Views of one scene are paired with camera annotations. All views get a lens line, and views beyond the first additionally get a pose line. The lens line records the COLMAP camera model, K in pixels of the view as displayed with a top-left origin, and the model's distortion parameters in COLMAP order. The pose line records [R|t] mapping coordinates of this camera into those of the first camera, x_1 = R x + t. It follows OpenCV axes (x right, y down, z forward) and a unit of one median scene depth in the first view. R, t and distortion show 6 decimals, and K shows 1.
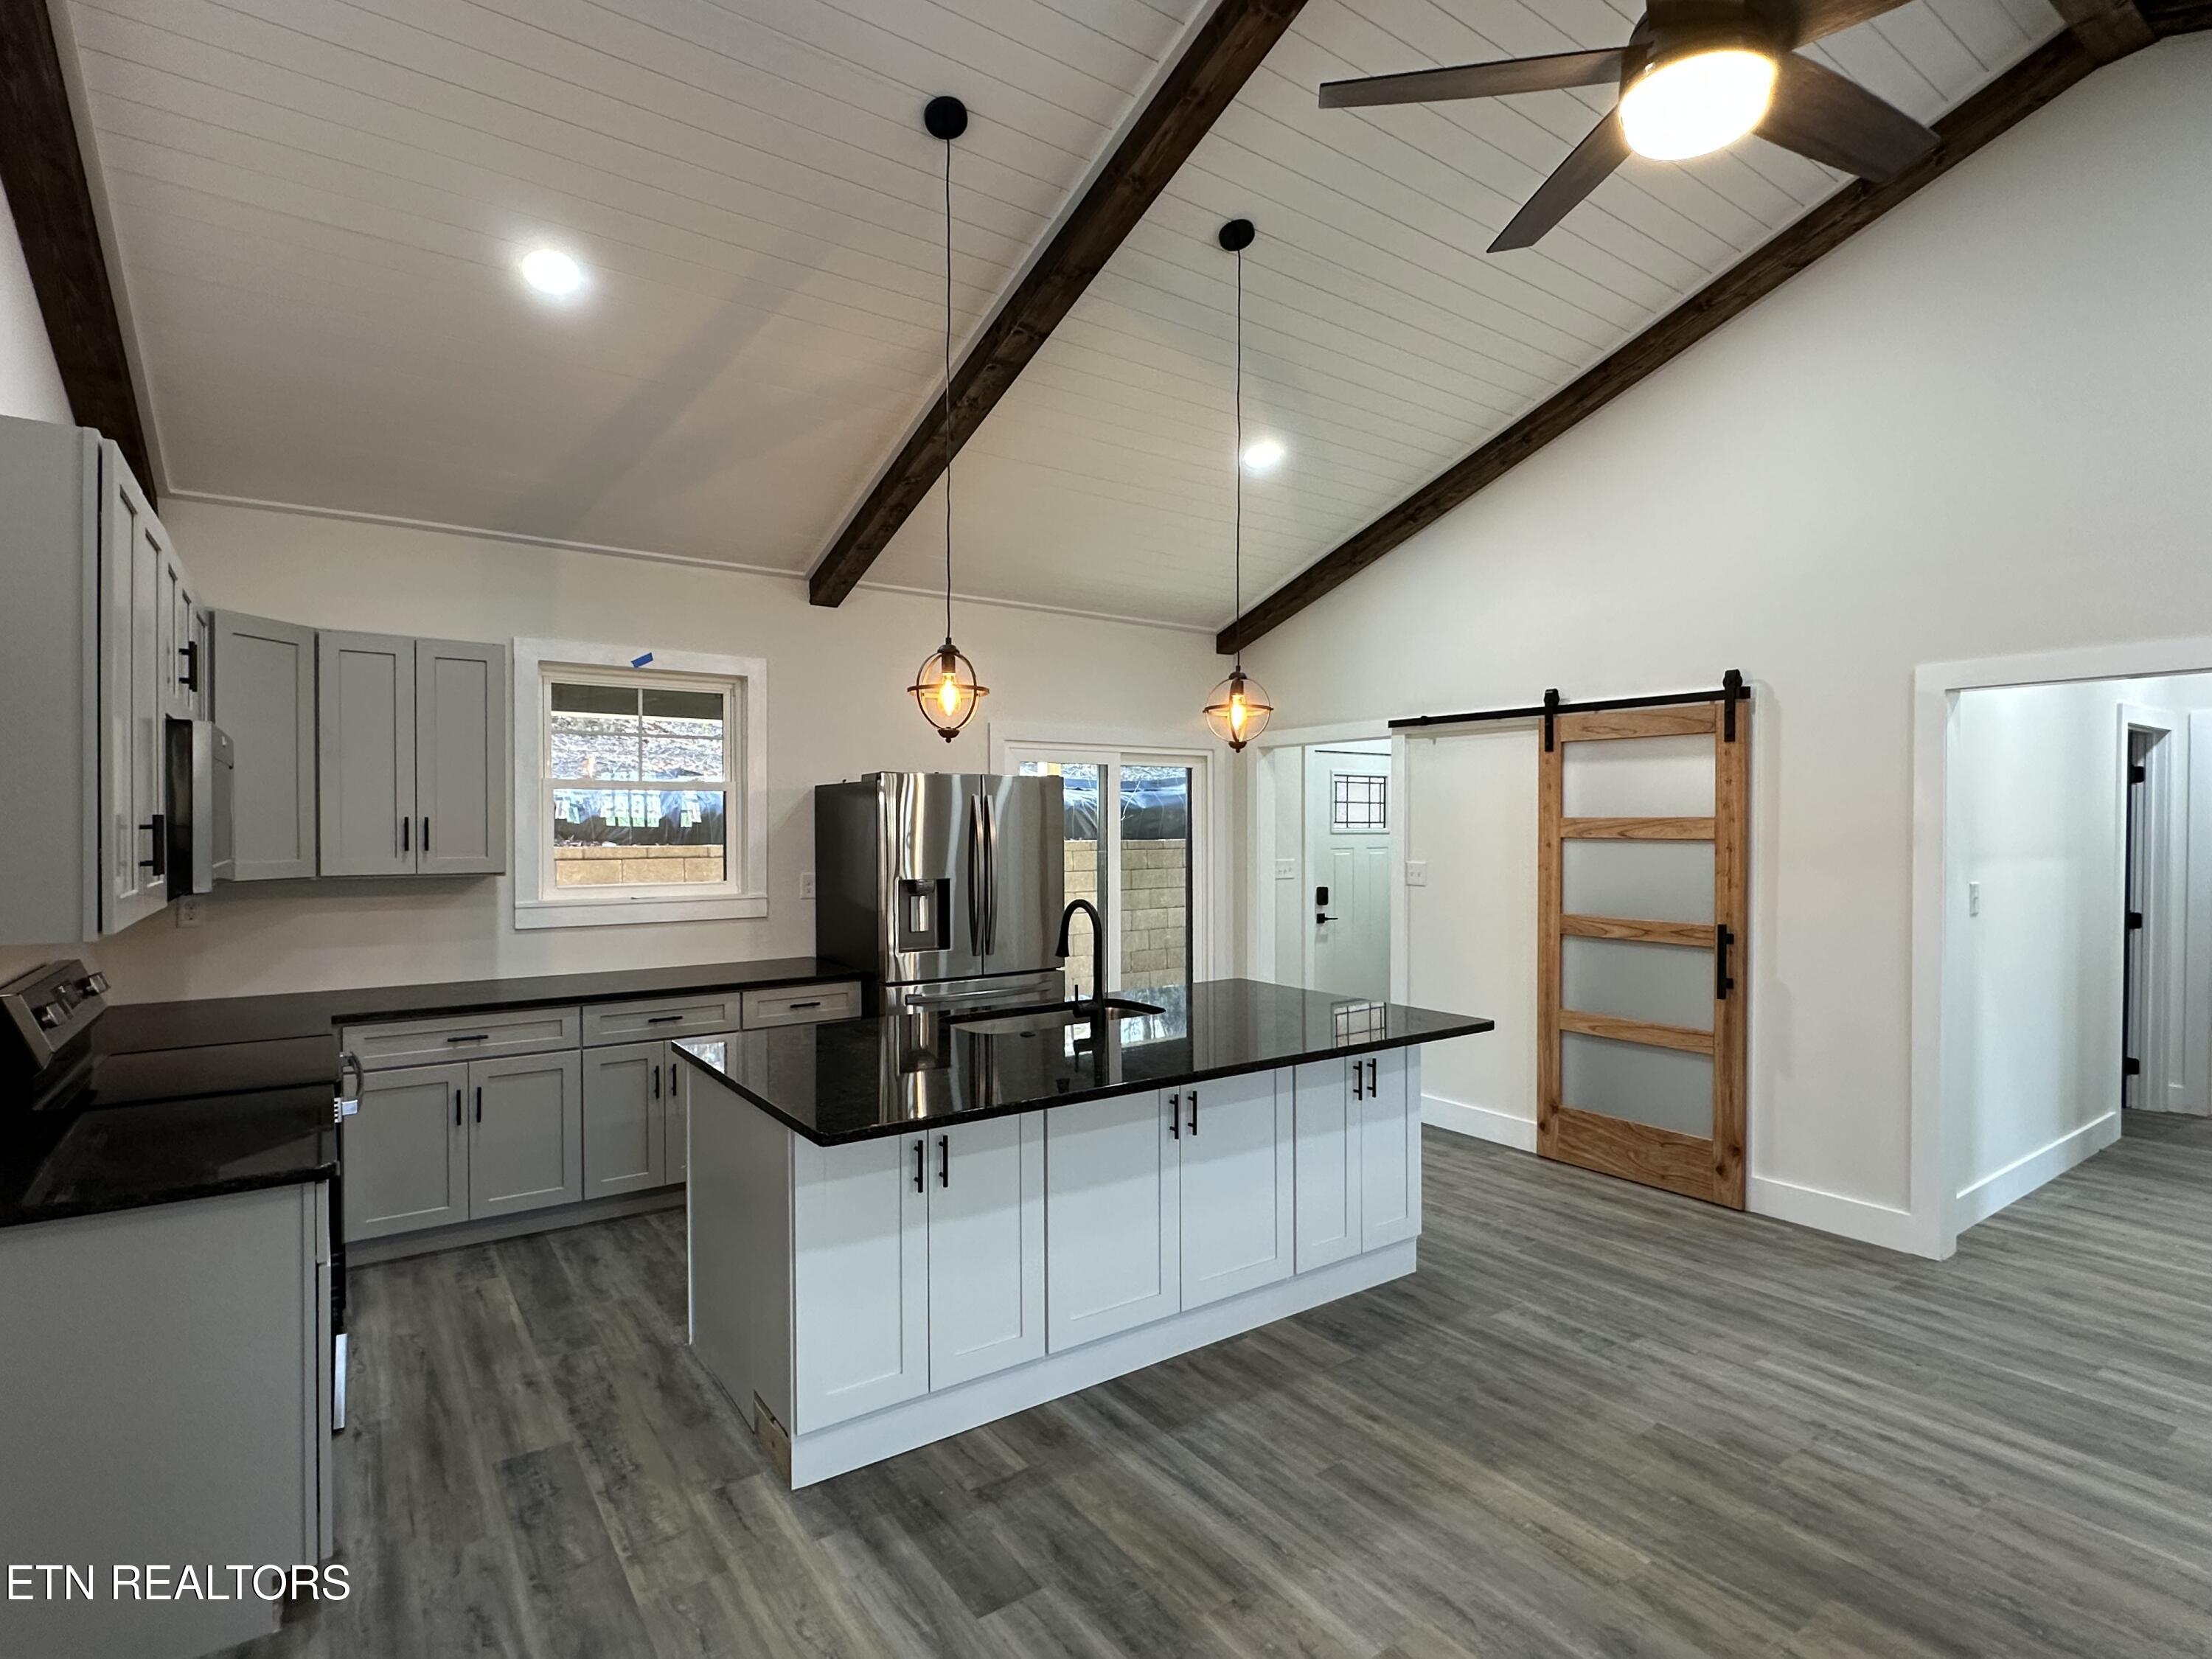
lens RADIAL K [[1106.1, 0, 1108.5], [0, 1106.1, 833.1], [0, 0, 1]] dist [0.000767, -0.001212]
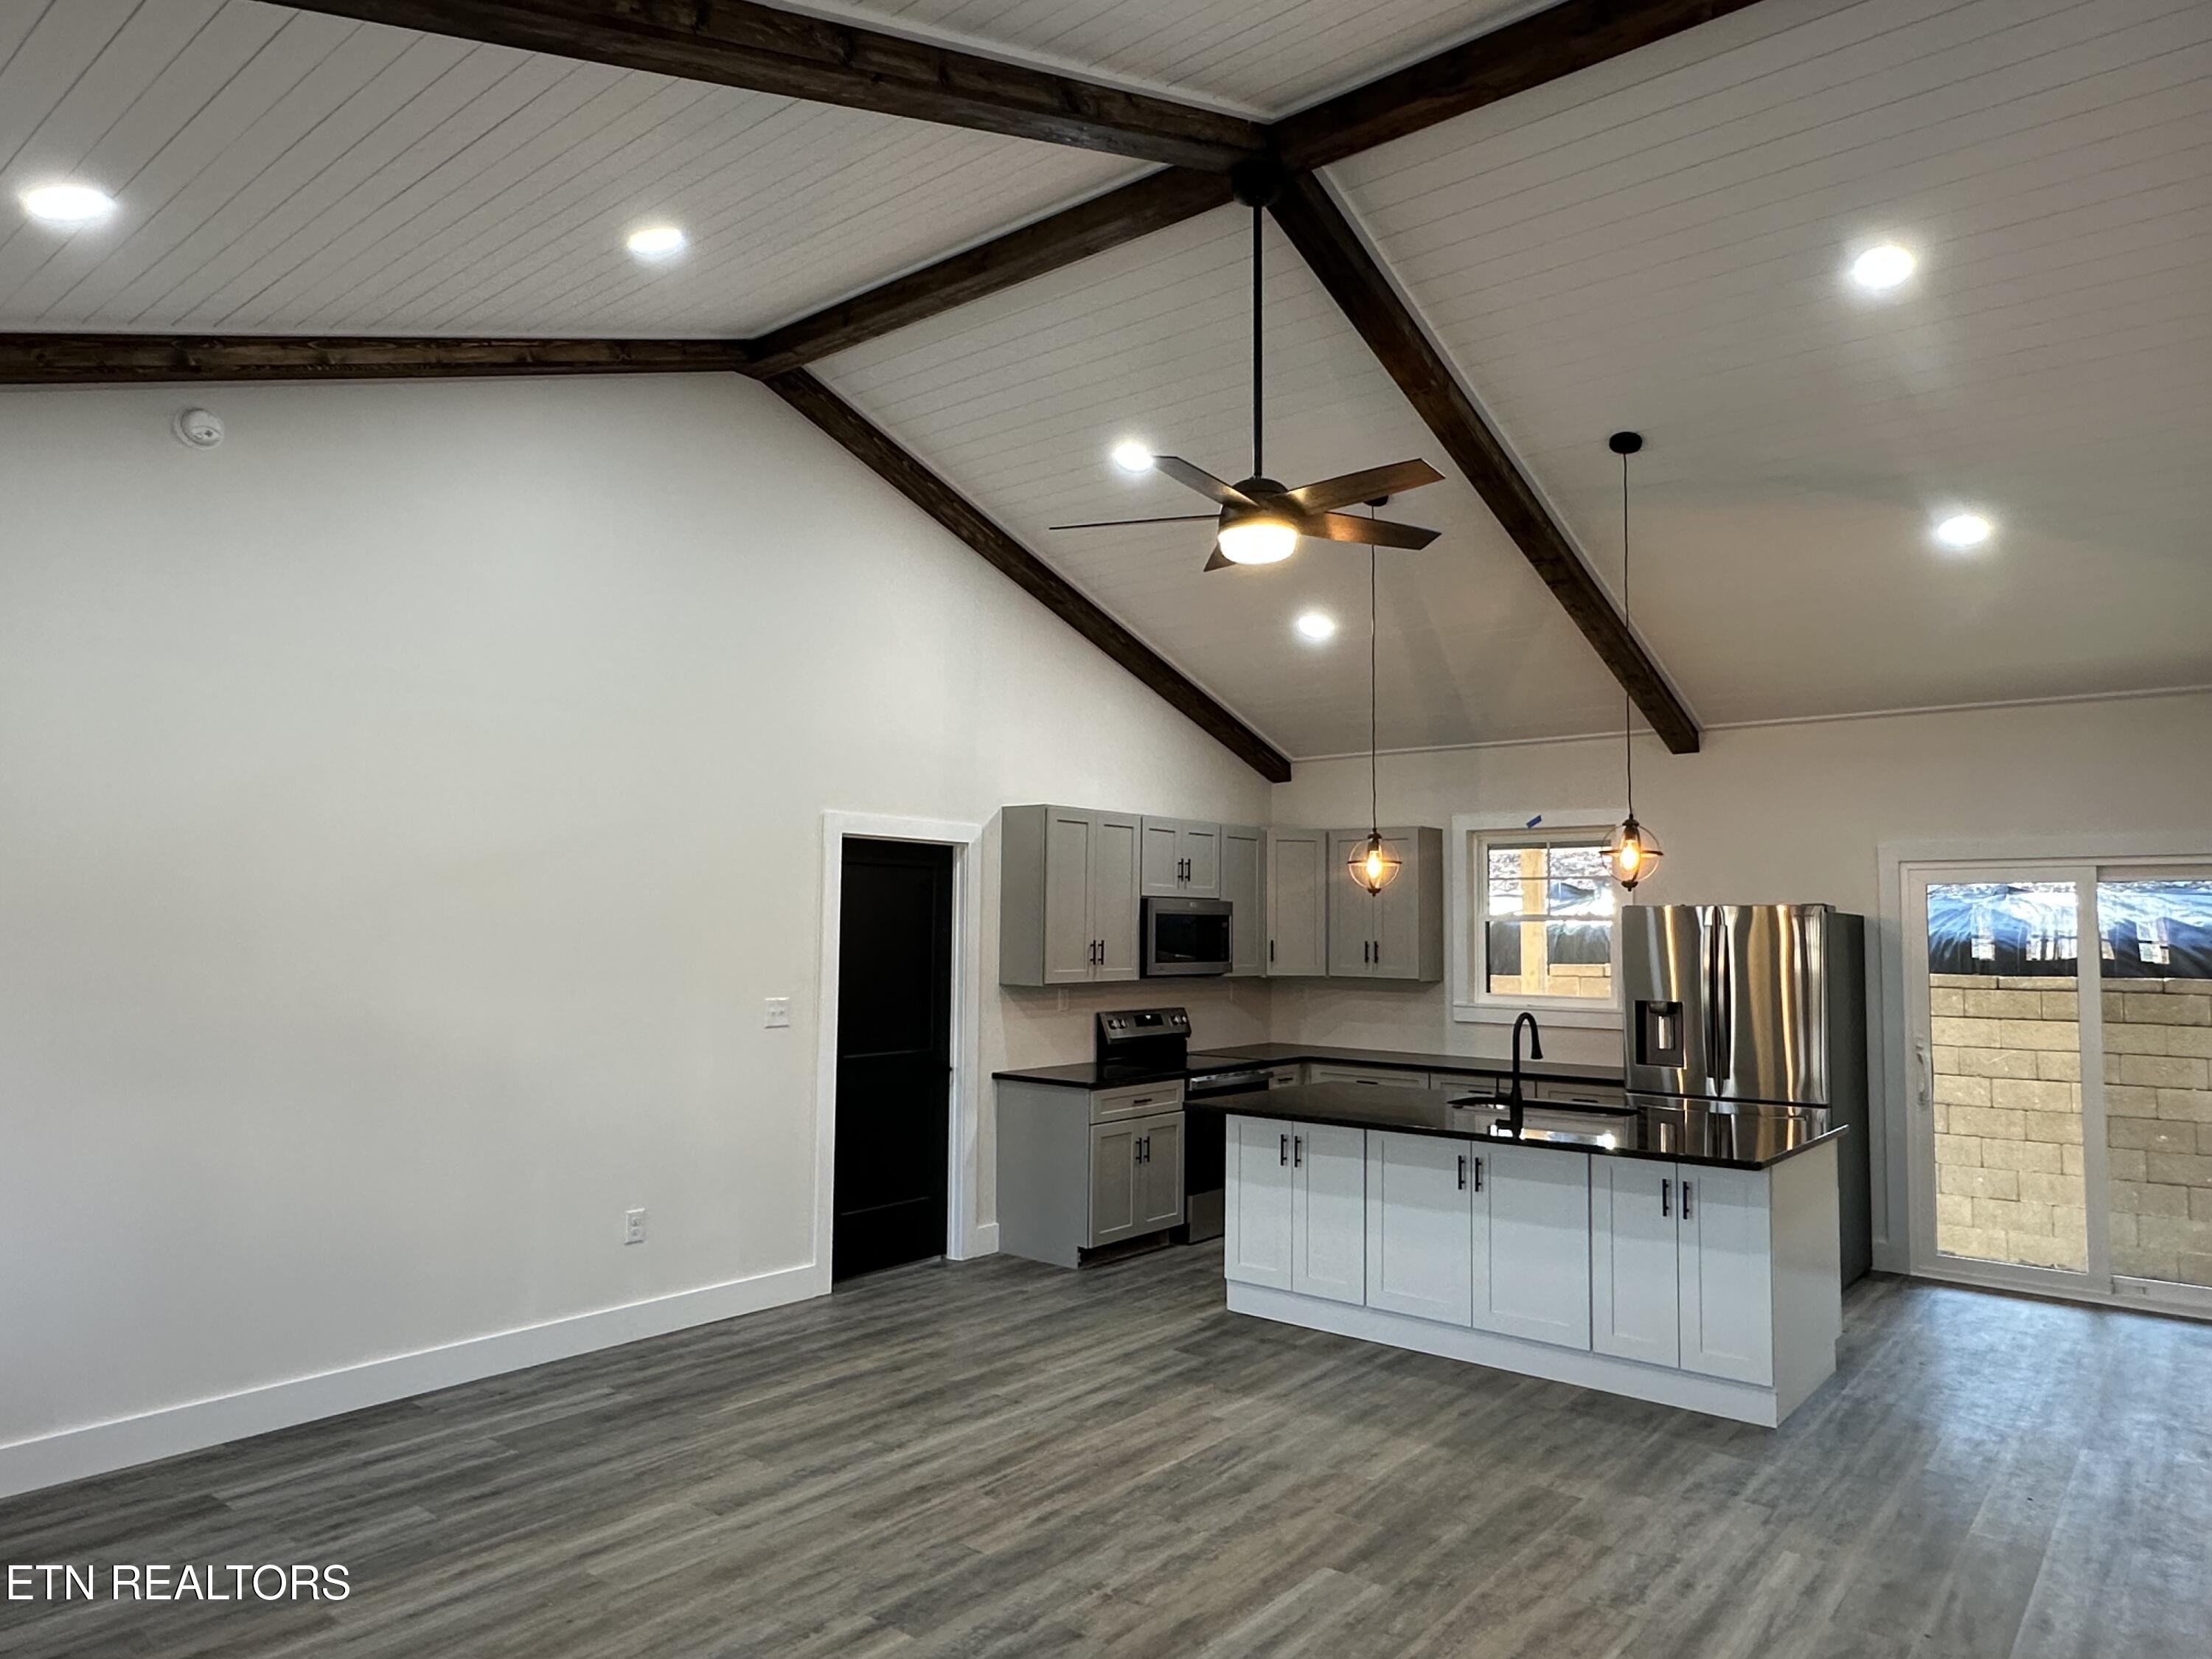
lens RADIAL K [[1410.3, 0, 1113.7], [0, 1410.3, 844.8], [0, 0, 1]] dist [0.000083, 0.000926]
pose [[0.271696, -0.056399, -0.960729, 1.644669], [-0.019699, 0.997746, -0.064143, -0.020665], [0.962181, 0.036353, 0.269973, 0.128903]]
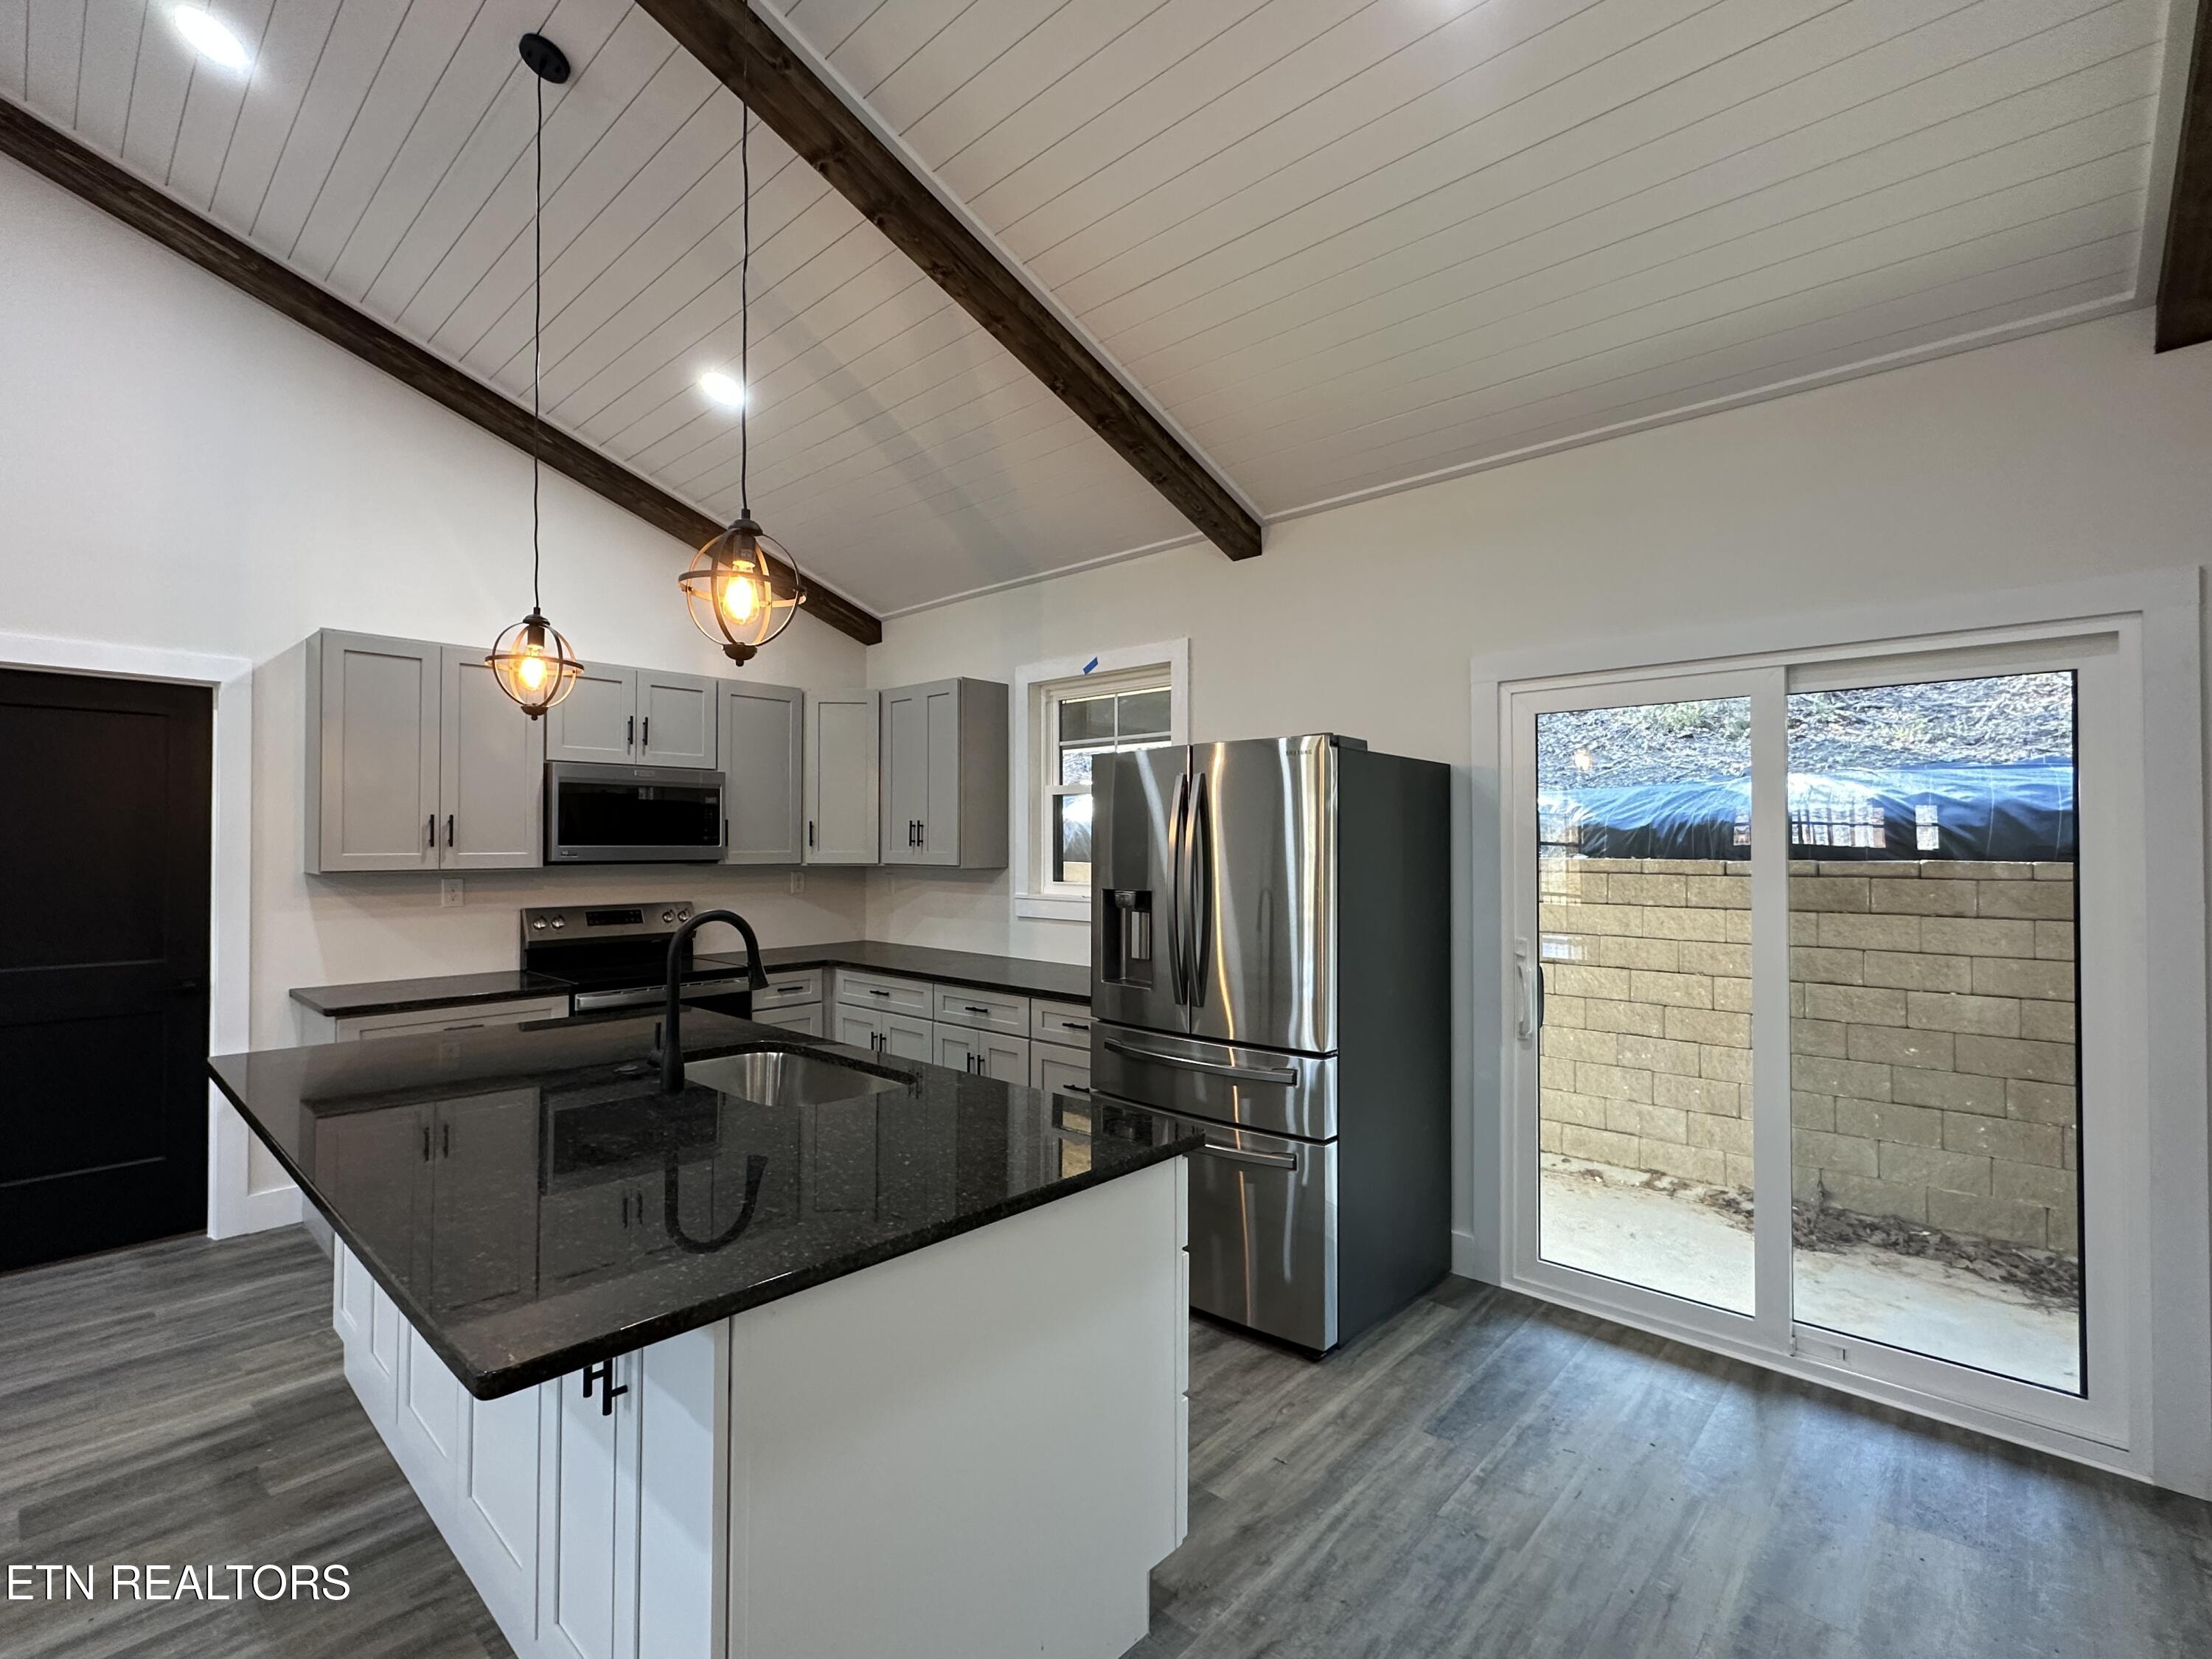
lens RADIAL K [[1005.3, 0, 1105.1], [0, 1005.3, 832.5], [0, 0, 1]] dist [-0.004478, 0.001180]
pose [[0.213542, -0.011572, -0.976865, 0.785621], [-0.010897, 0.999839, -0.014226, 0.018895], [0.976873, 0.013683, 0.213382, 1.301651]]
